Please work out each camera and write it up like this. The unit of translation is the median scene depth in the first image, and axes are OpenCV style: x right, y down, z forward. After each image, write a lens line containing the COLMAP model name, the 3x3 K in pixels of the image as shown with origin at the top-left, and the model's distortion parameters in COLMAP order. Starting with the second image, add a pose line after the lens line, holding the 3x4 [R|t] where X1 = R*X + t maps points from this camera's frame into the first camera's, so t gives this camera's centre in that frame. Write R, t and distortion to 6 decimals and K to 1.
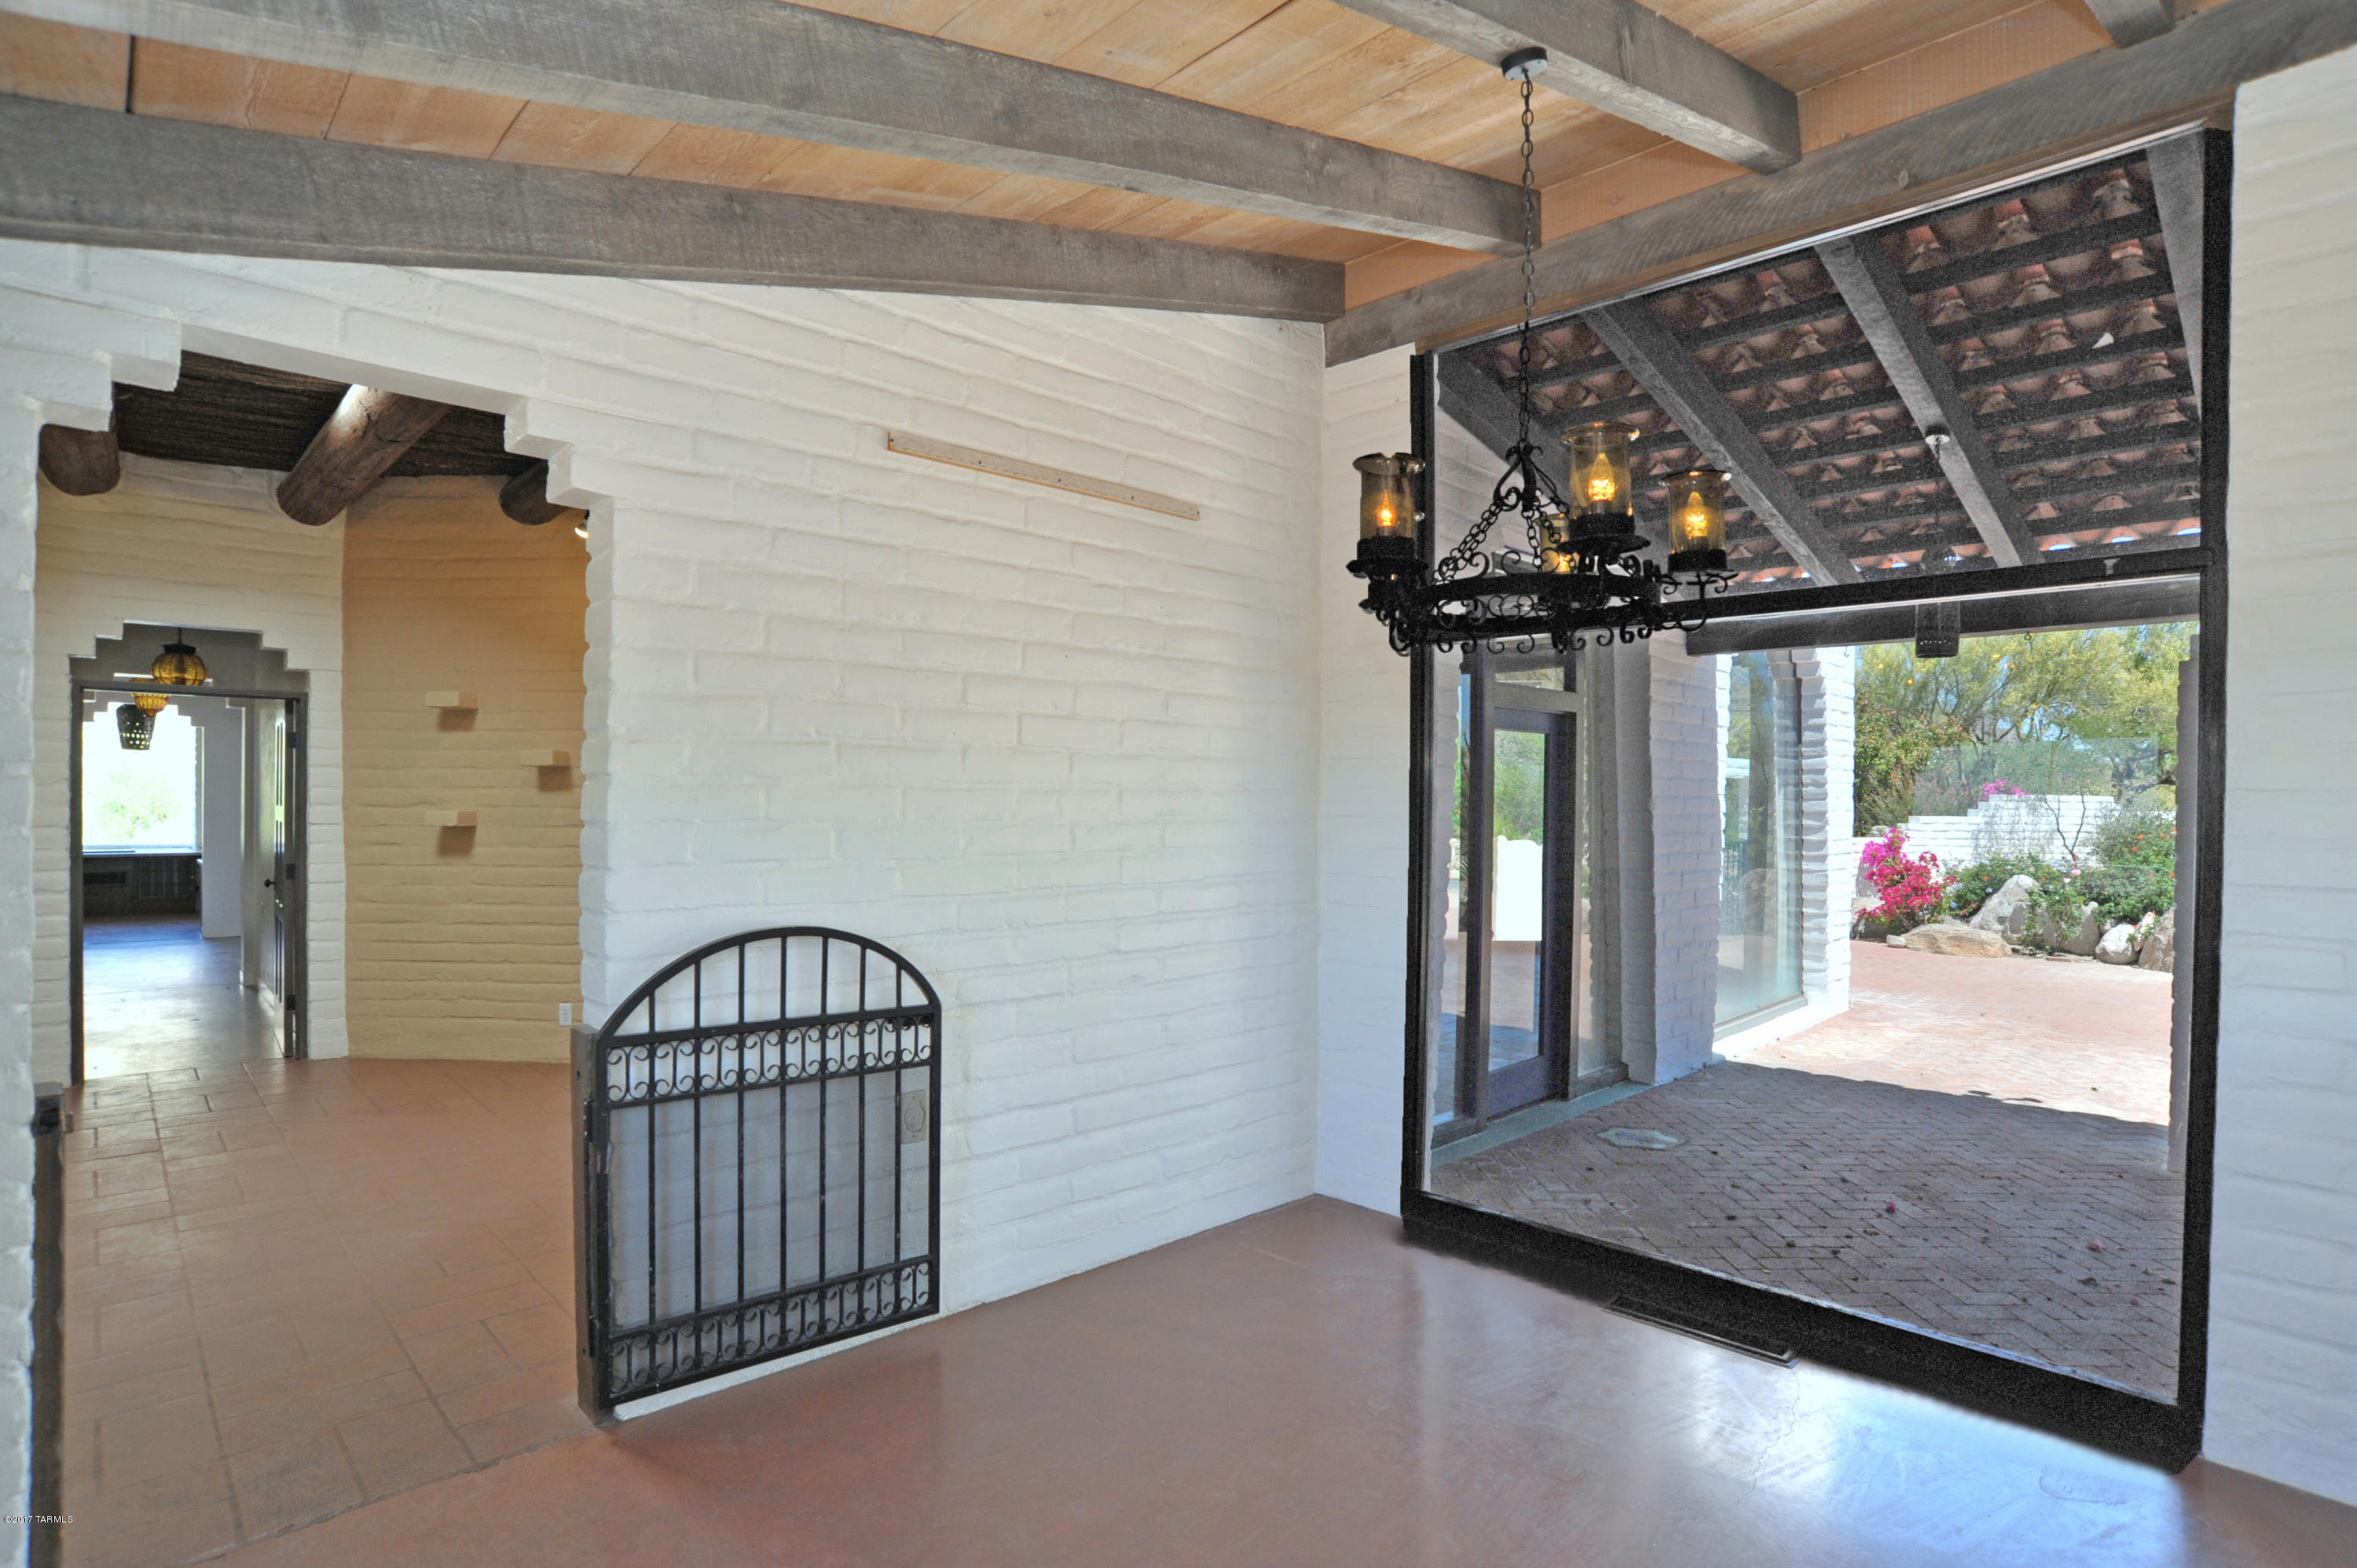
lens RADIAL K [[1250.6, 0, 1122.8], [0, 1250.6, 807.5], [0, 0, 1]] dist [-0.088181, 0.038394]
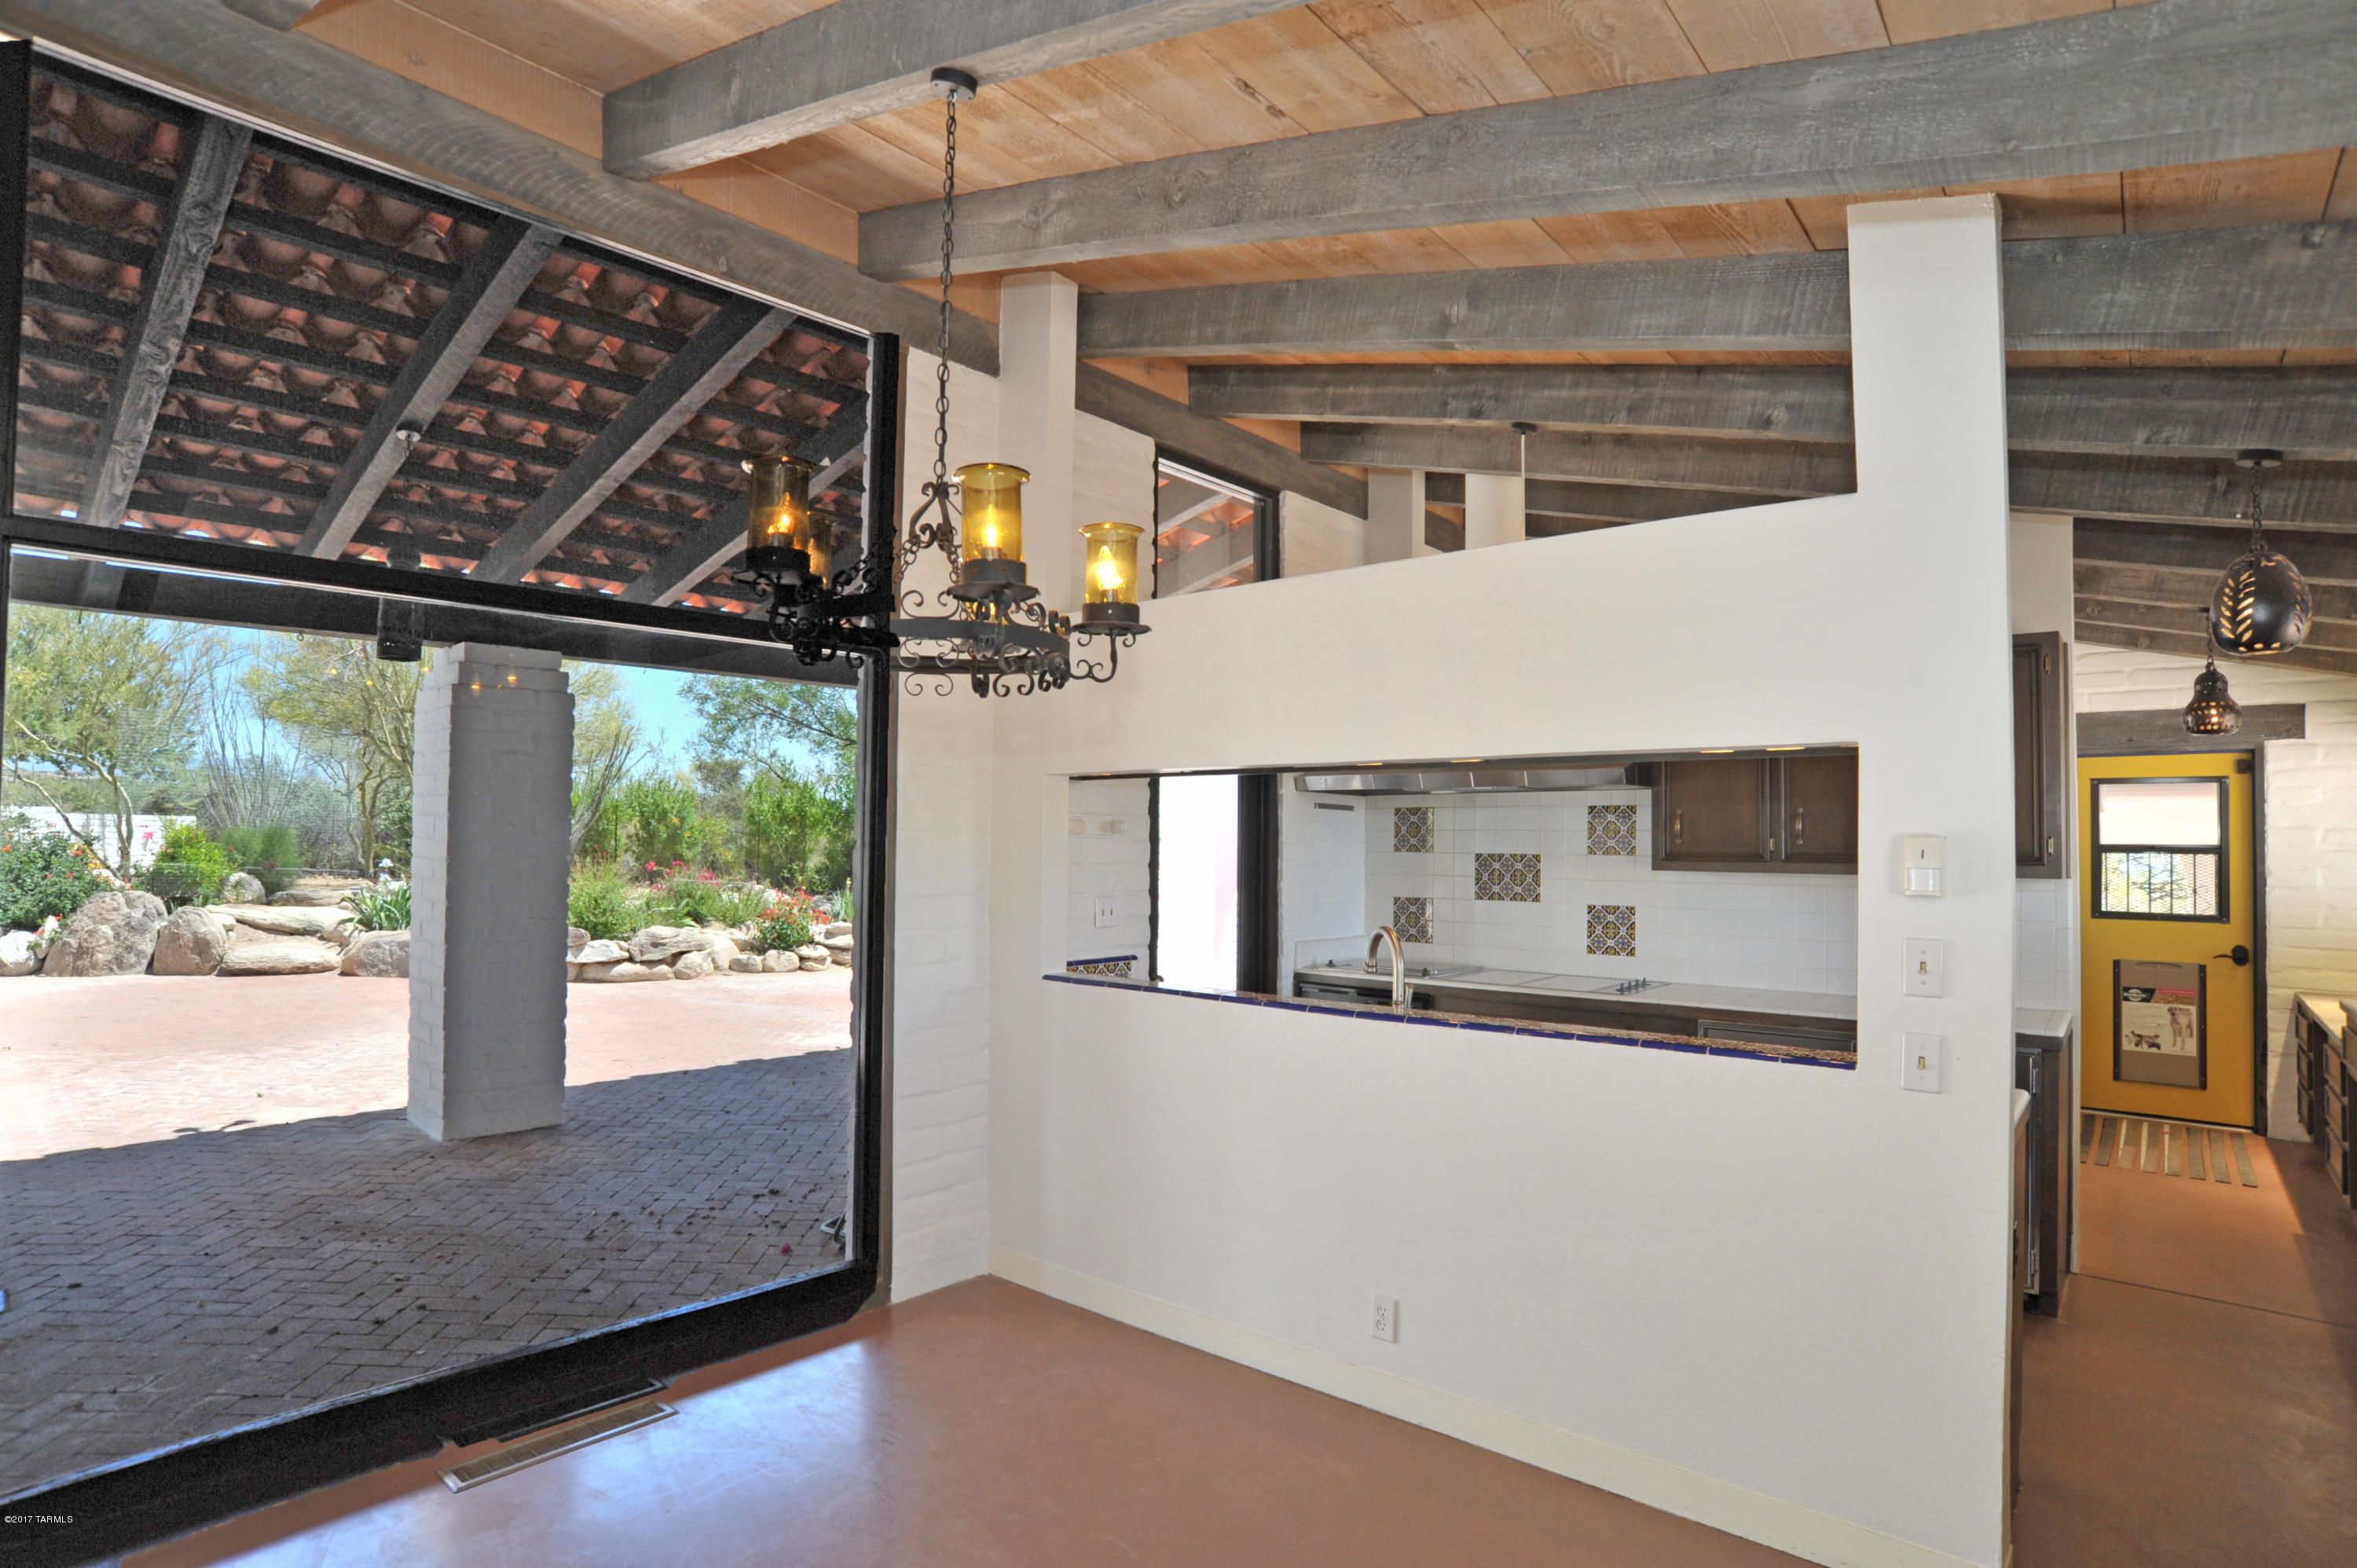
lens RADIAL K [[1250.6, 0, 1122.8], [0, 1250.6, 807.5], [0, 0, 1]] dist [-0.088181, 0.038394]
pose [[-0.088987, -0.003596, 0.996026, -0.337798], [-0.011003, 0.999936, 0.002627, -0.022625], [-0.995972, -0.010726, -0.089021, 0.482114]]
